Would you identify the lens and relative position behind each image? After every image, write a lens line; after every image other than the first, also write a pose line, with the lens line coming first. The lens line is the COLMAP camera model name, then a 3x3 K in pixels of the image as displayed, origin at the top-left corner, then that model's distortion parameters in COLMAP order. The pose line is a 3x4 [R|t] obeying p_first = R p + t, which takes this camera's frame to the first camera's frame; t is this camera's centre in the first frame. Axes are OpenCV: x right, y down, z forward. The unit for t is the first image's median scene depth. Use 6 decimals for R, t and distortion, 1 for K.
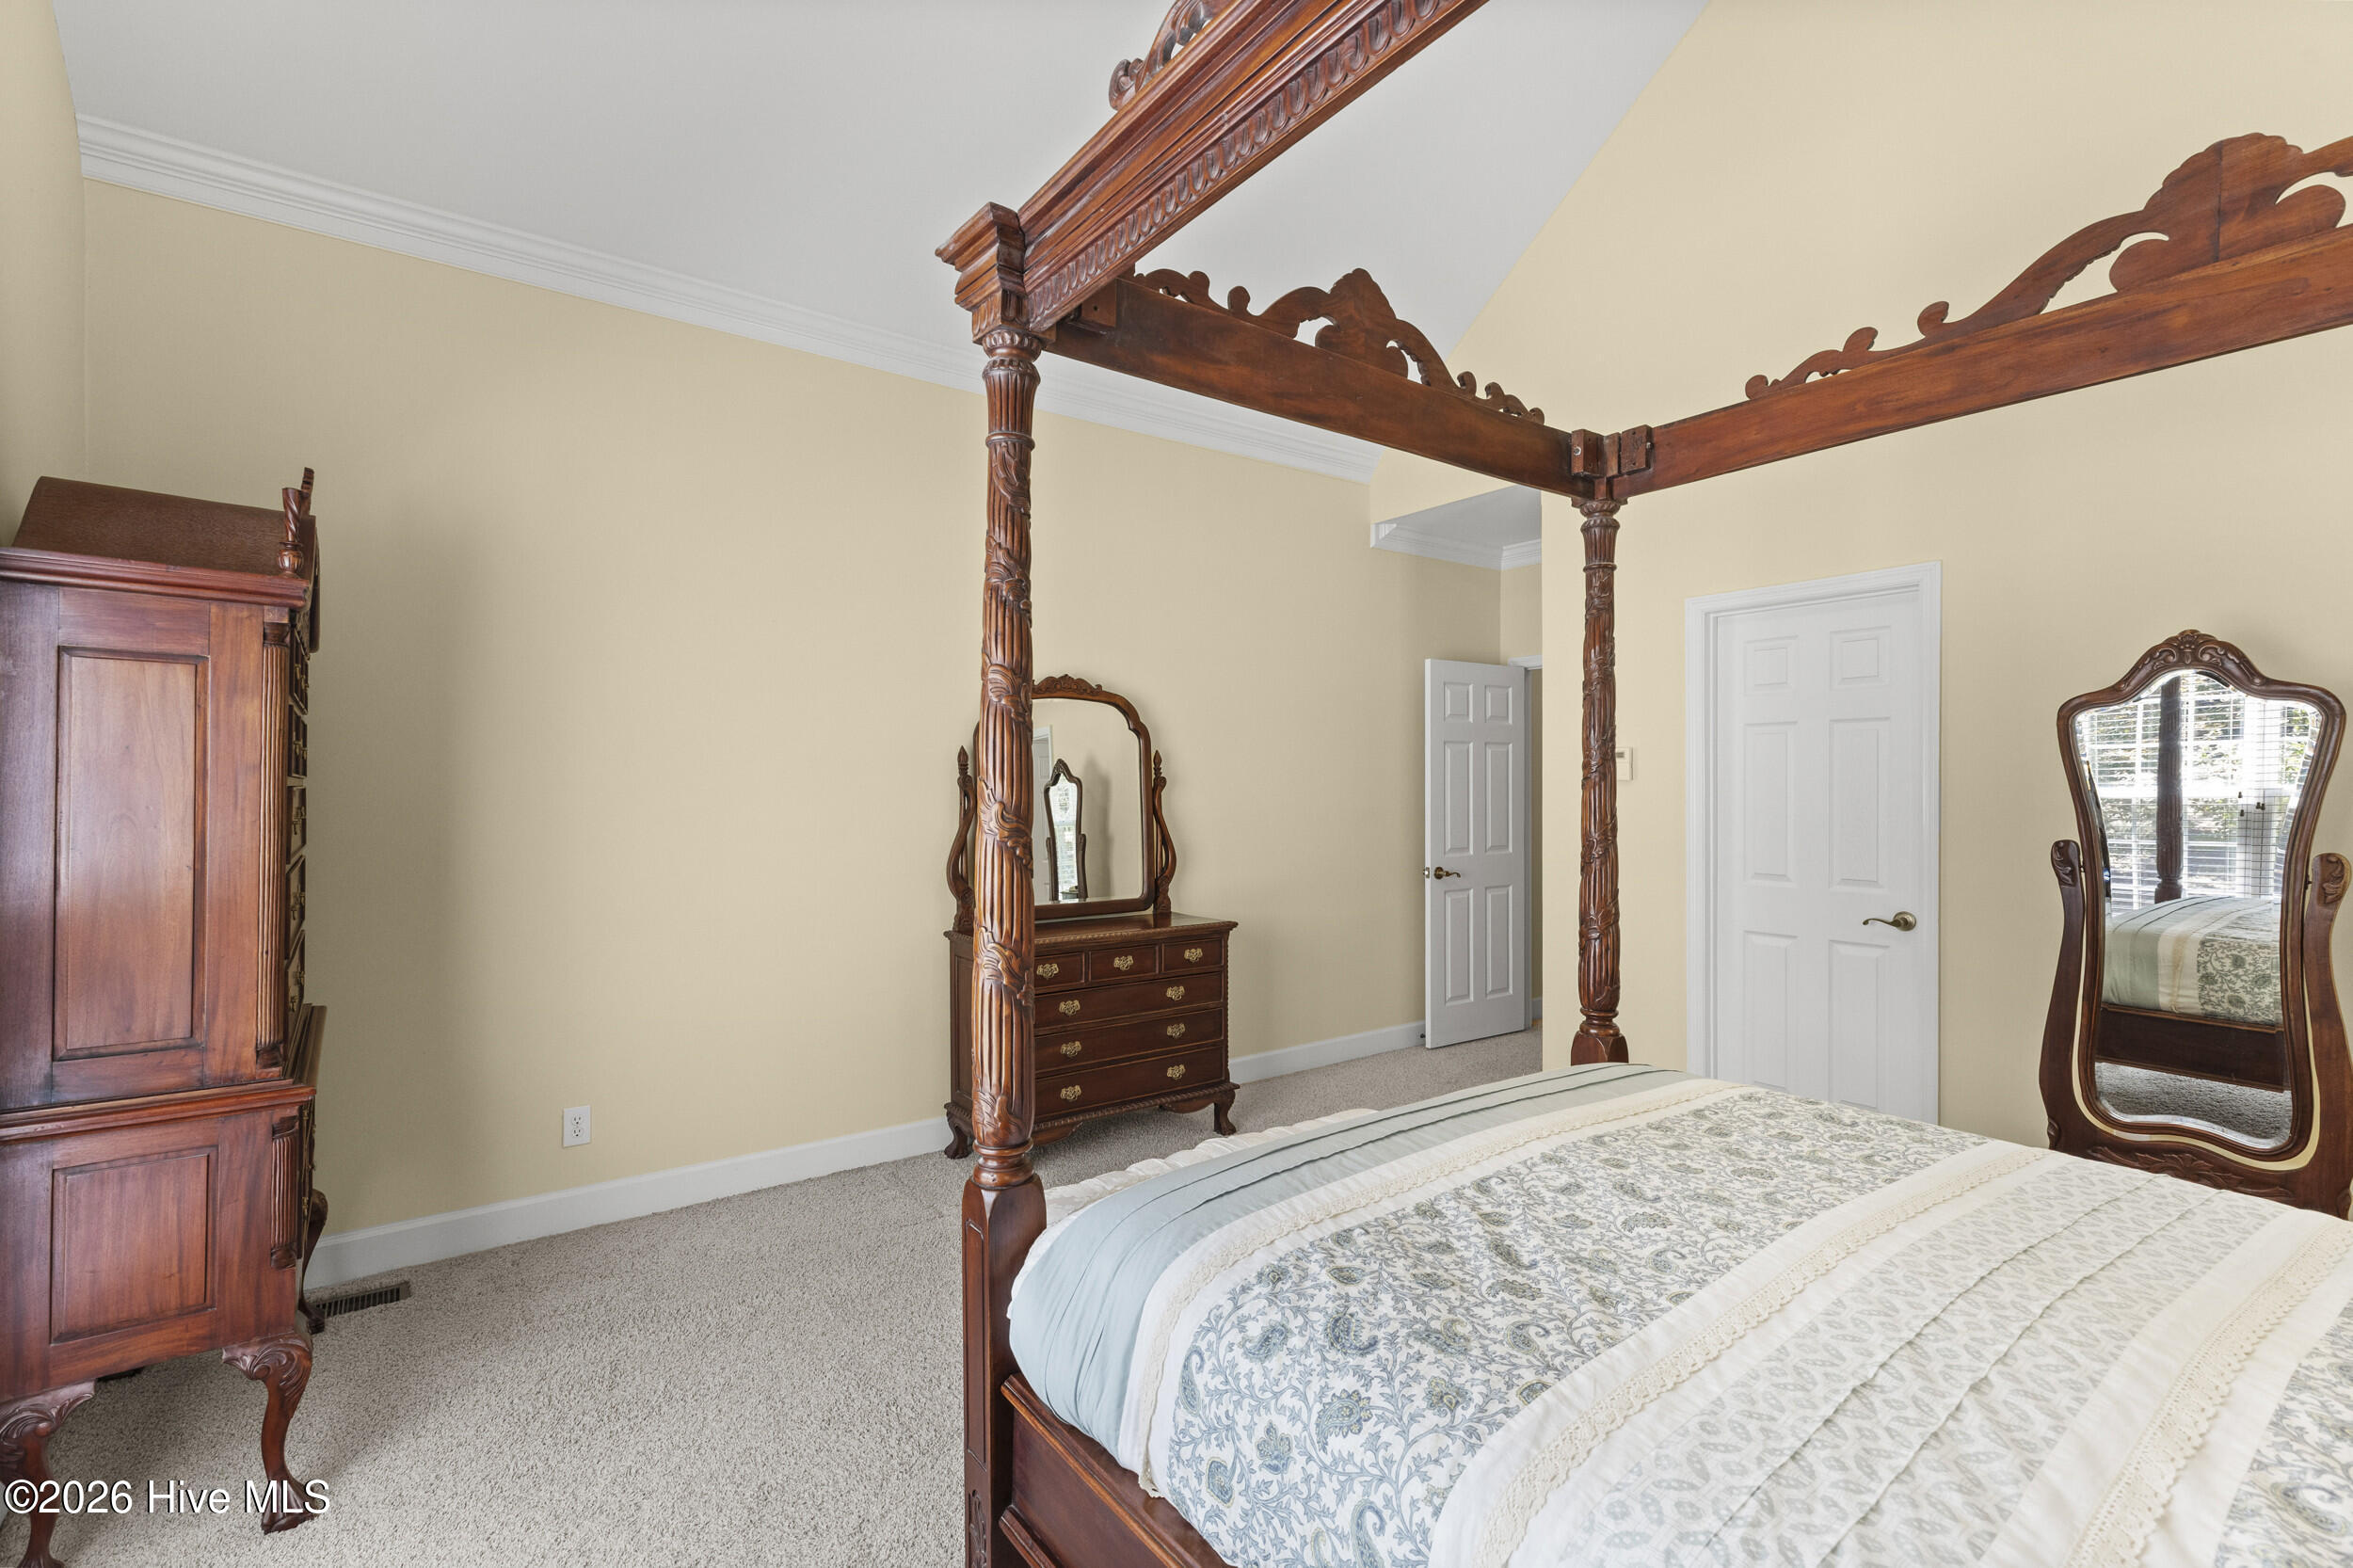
lens RADIAL K [[1065.7, 0, 1177.0], [0, 1065.7, 789.9], [0, 0, 1]] dist [0.002846, -0.000704]
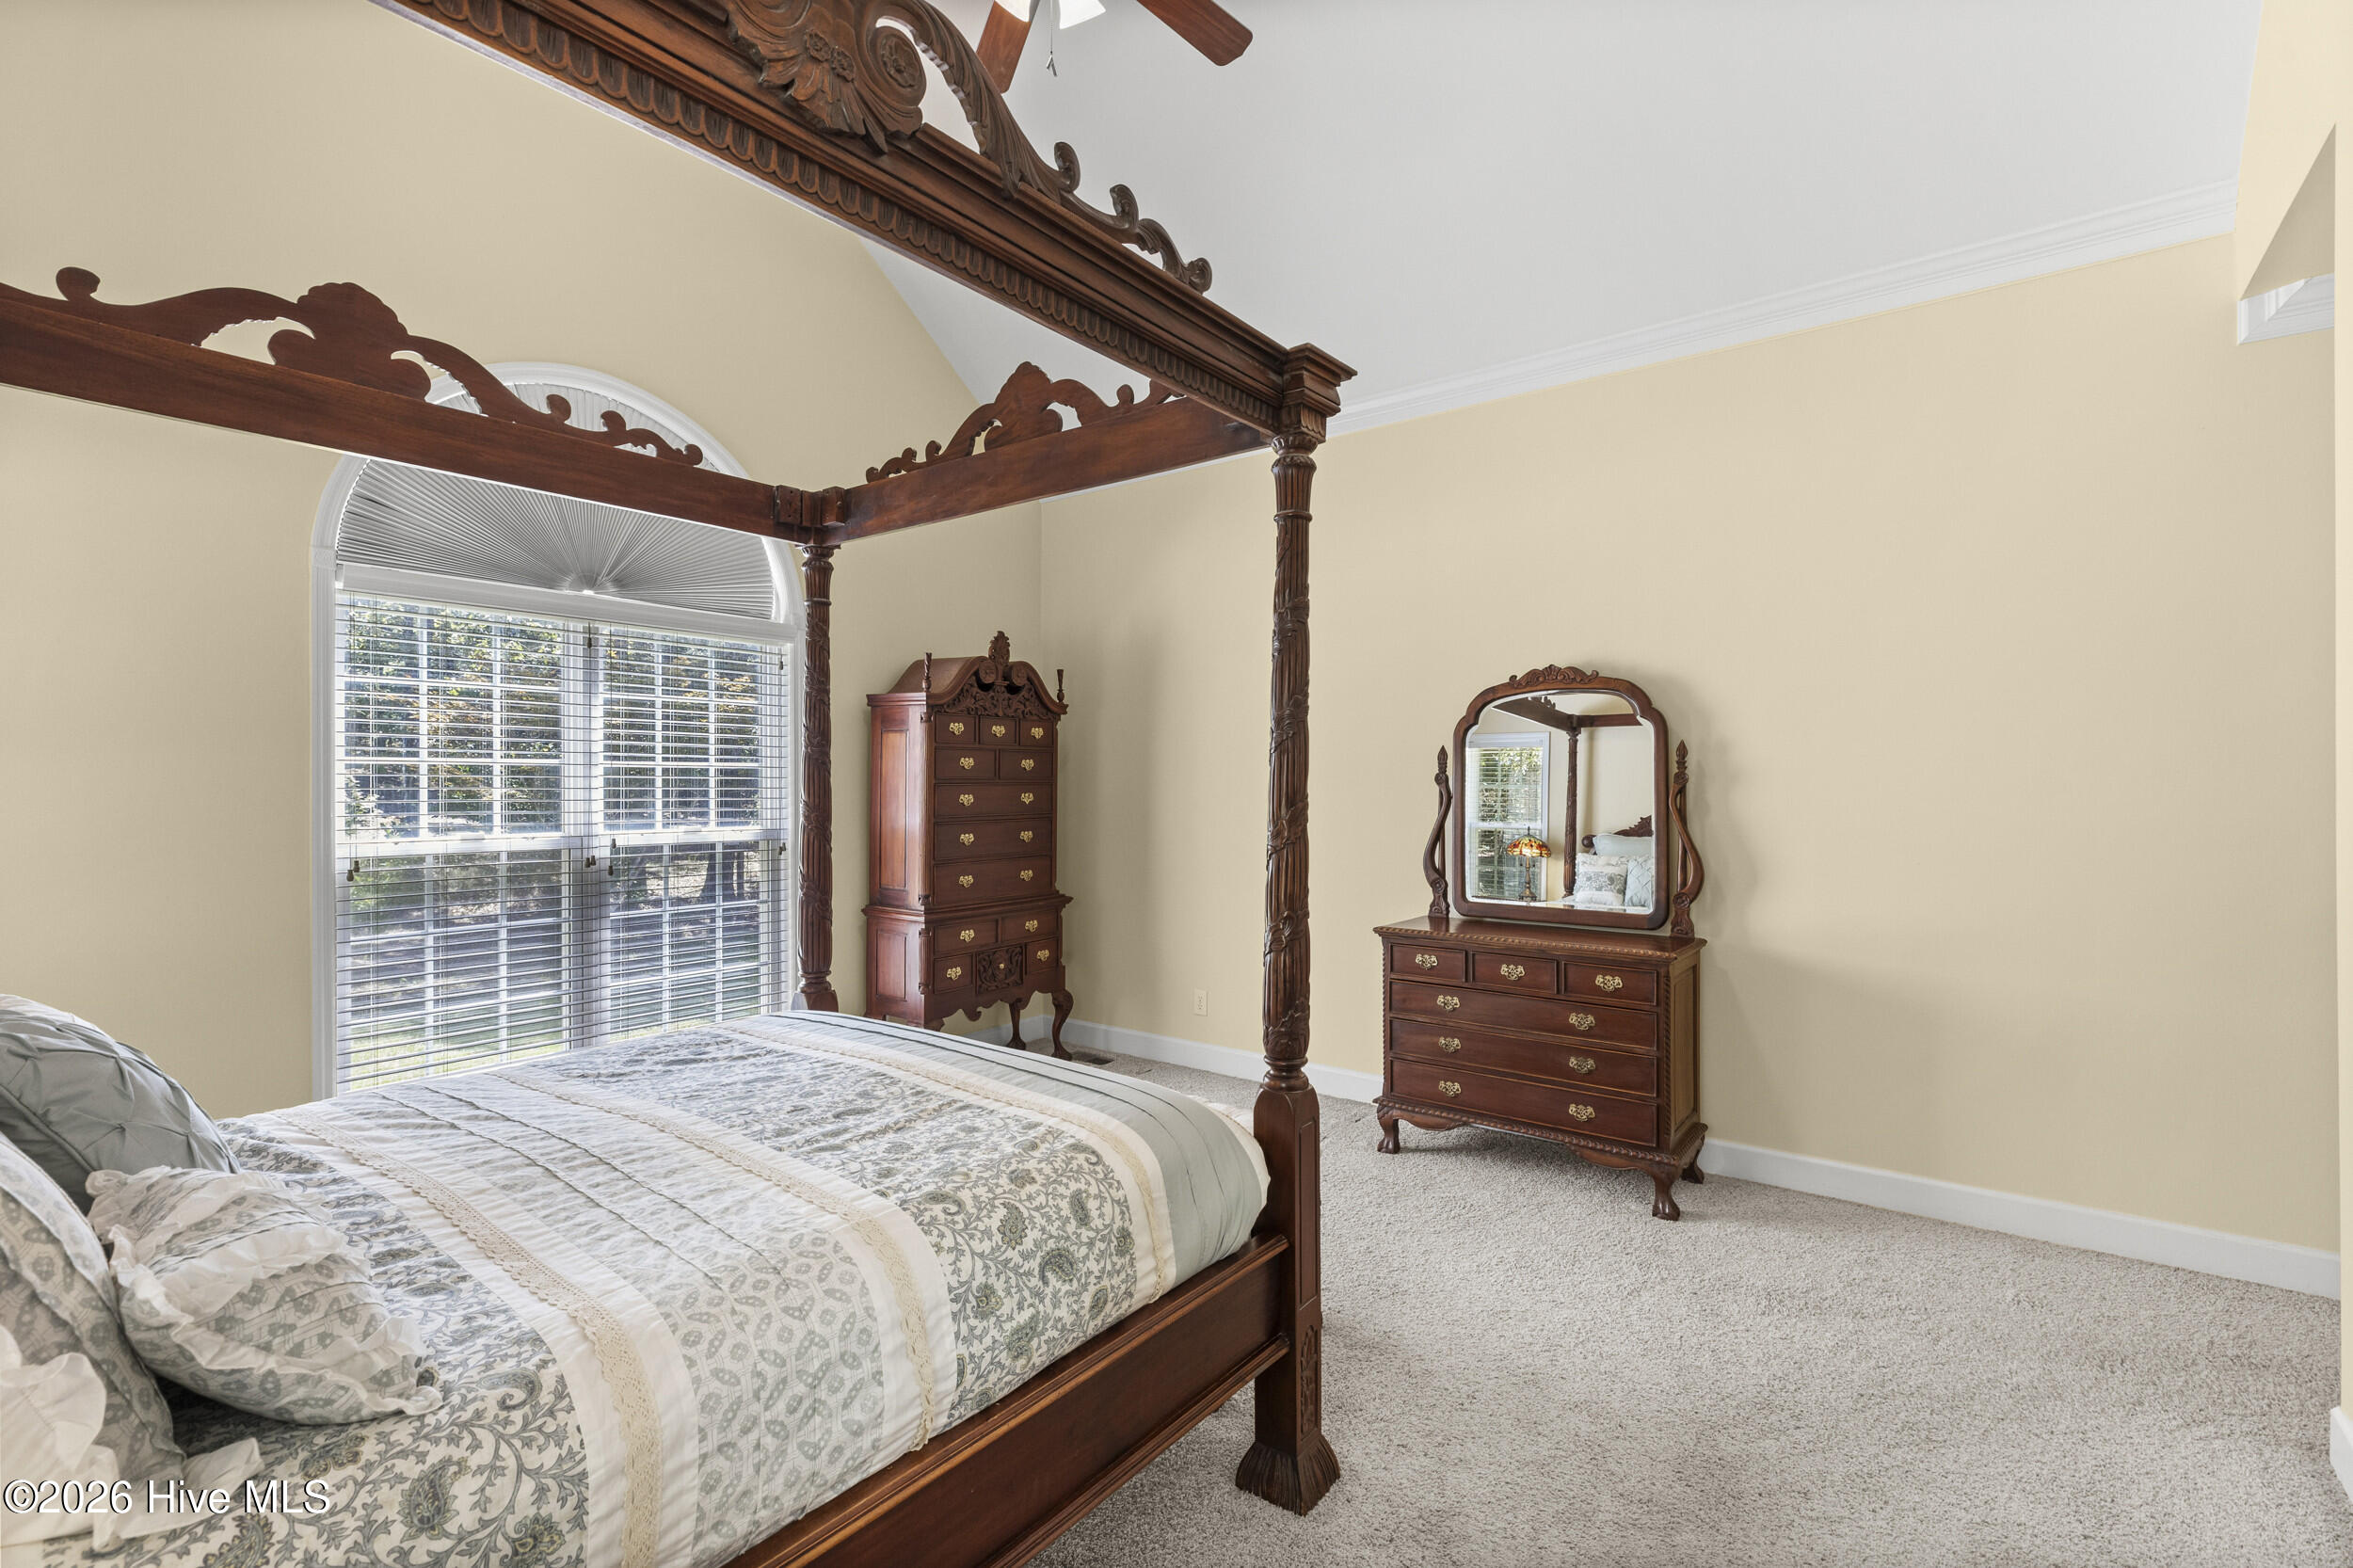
lens RADIAL K [[1065.7, 0, 1172.2], [0, 1065.7, 779.7], [0, 0, 1]] dist [0.002846, -0.000704]
pose [[0.278007, -0.001720, -0.960578, 0.791963], [-0.000346, 0.999998, -0.001891, -0.004715], [0.960579, 0.000858, 0.278006, 0.466900]]
